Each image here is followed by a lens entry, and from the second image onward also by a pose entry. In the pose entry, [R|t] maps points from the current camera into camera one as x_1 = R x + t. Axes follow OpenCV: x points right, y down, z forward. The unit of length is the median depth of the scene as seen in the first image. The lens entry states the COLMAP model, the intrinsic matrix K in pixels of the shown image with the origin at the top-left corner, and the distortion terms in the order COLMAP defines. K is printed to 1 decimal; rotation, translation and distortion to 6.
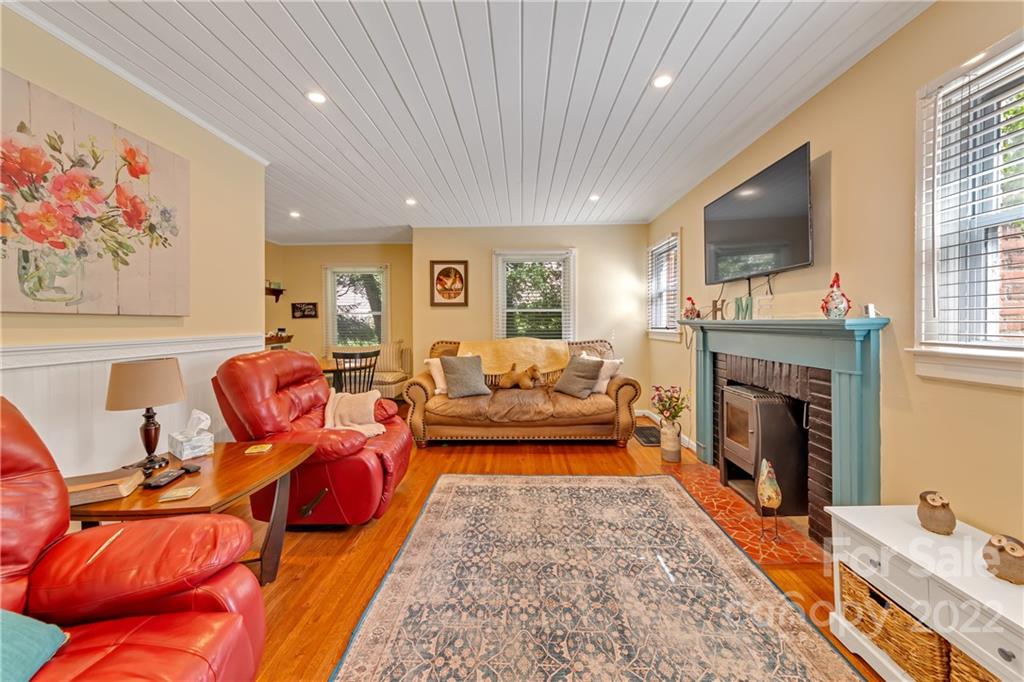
lens RADIAL K [[367.7, 0, 516.5], [0, 367.7, 322.3], [0, 0, 1]] dist [0.002748, 0.000219]
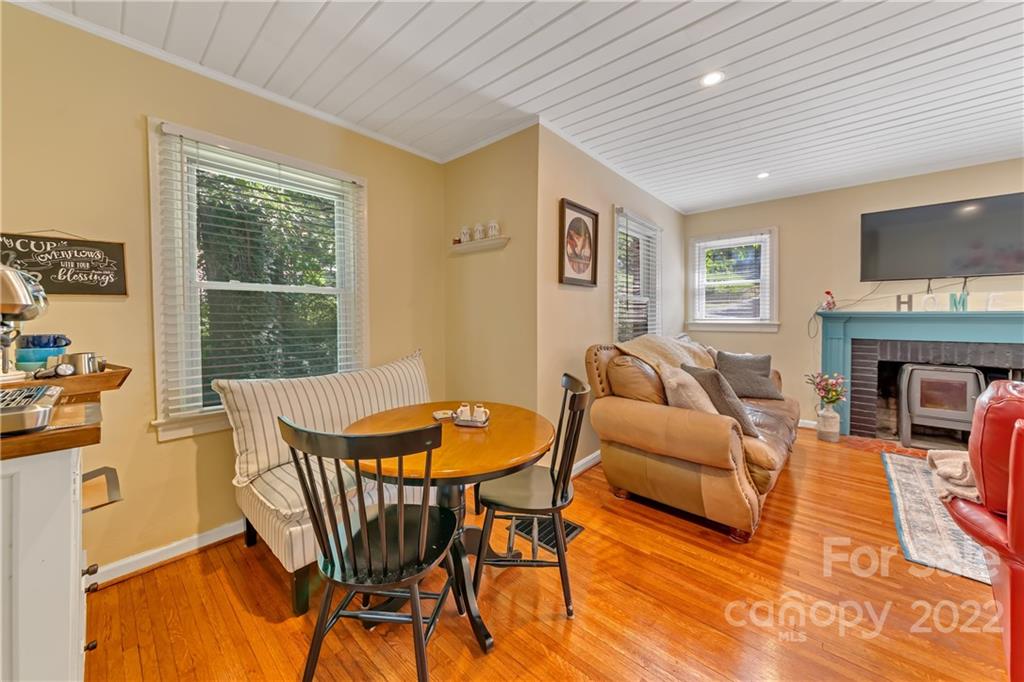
lens RADIAL K [[367.4, 0, 531.1], [0, 367.4, 320.6], [0, 0, 1]] dist [-0.000069, 0.007651]
pose [[0.628273, -0.011480, 0.777908, -1.226502], [0.001935, 0.999911, 0.013193, 0.006284], [-0.777990, -0.006783, 0.628240, 1.256540]]
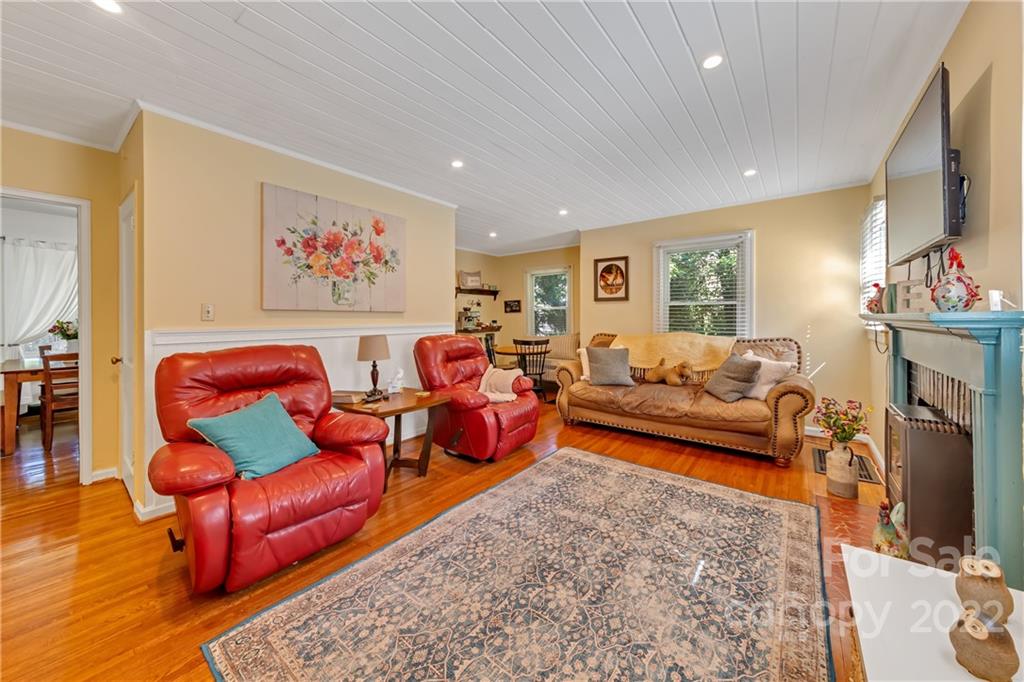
lens RADIAL K [[371.1, 0, 513.3], [0, 371.1, 316.3], [0, 0, 1]] dist [0.000206, -0.000042]
pose [[0.803098, 0.002862, -0.595841, 0.412200], [-0.002917, 0.999995, 0.000872, 0.000254], [0.595840, 0.001038, 0.803102, -0.049859]]
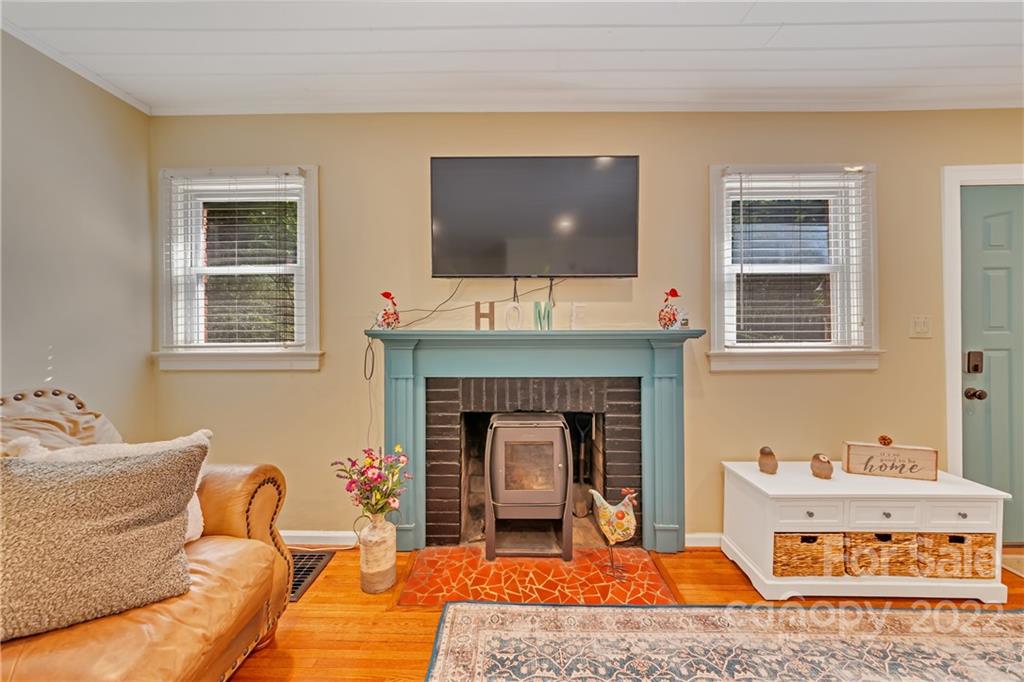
lens RADIAL K [[367.4, 0, 514.6], [0, 367.4, 327.3], [0, 0, 1]] dist [-0.001257, -0.000098]
pose [[-0.006085, 0.007389, 0.999954, -0.167366], [0.004099, 0.999964, -0.007364, -0.006690], [-0.999973, 0.004054, -0.006115, 1.000980]]
